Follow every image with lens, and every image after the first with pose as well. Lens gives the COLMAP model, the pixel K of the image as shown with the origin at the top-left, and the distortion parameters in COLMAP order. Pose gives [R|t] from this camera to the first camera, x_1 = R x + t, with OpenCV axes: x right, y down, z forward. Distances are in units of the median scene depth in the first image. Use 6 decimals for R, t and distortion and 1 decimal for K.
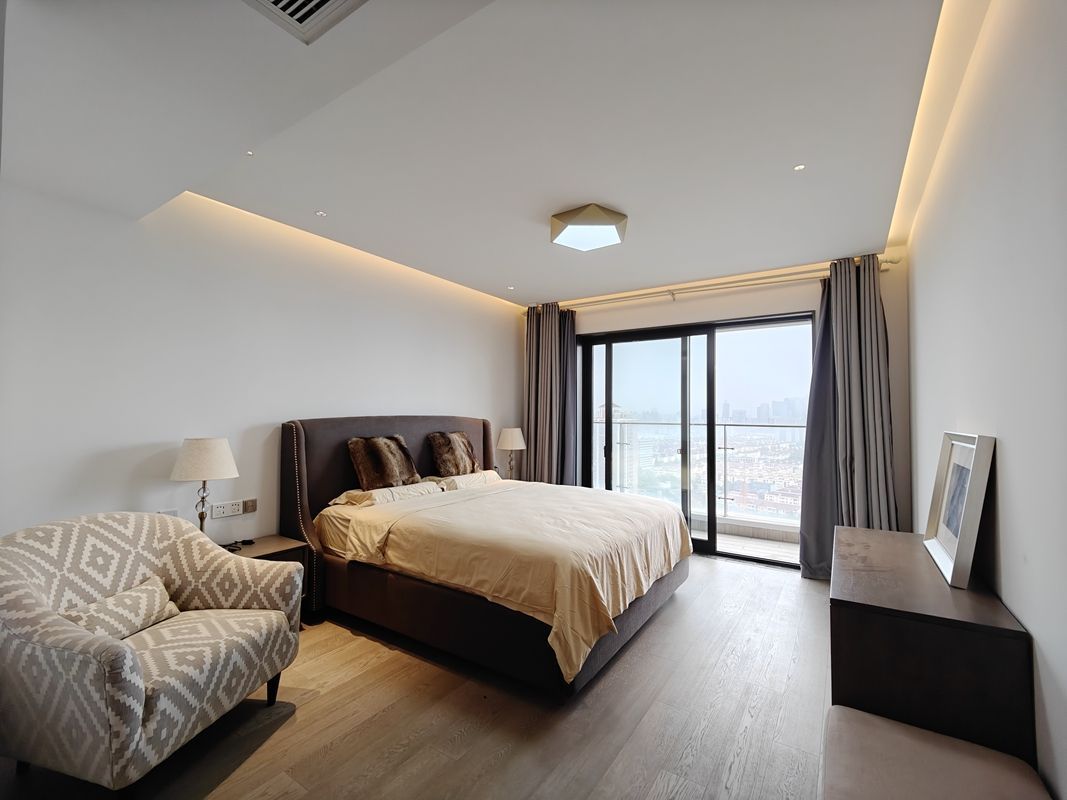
lens RADIAL K [[466.6, 0, 533.5], [0, 466.6, 400.0], [0, 0, 1]] dist [0.019700, -0.011039]
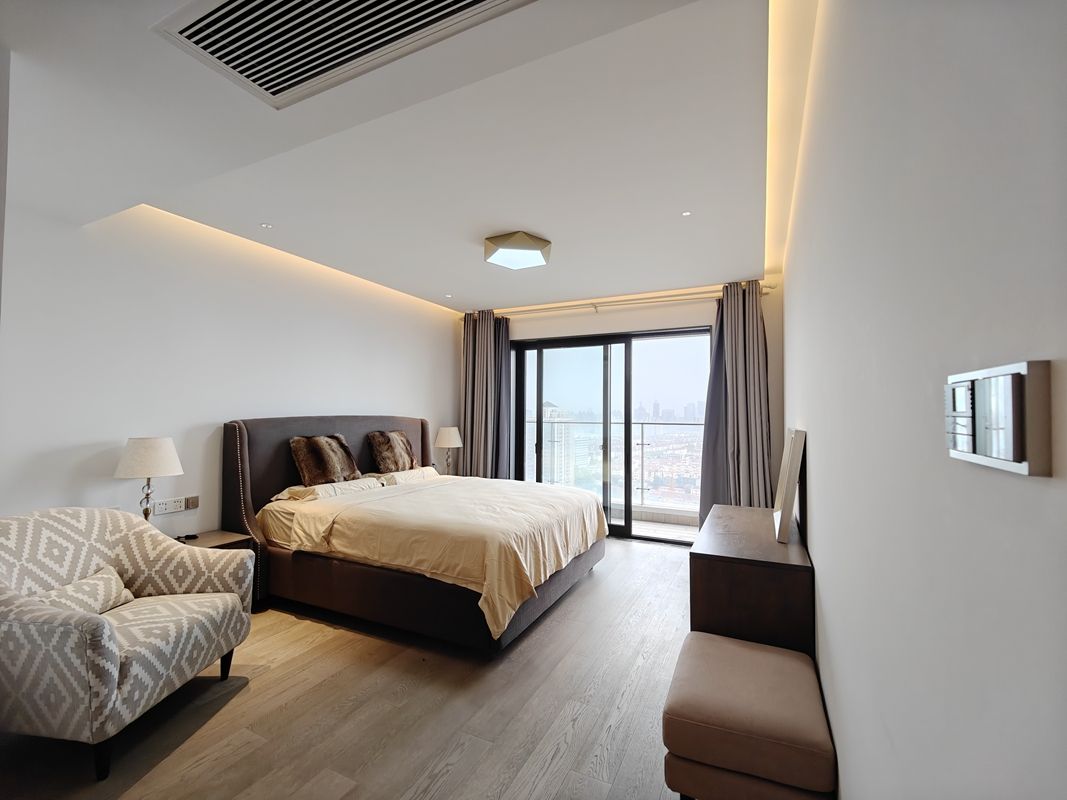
lens RADIAL K [[466.6, 0, 533.5], [0, 466.6, 400.0], [0, 0, 1]] dist [0.019700, -0.011039]
pose [[0.991340, 0.003530, 0.131270, 0.008793], [-0.003657, 0.999993, 0.000723, -0.005813], [-0.131266, -0.001197, 0.991346, -0.150230]]
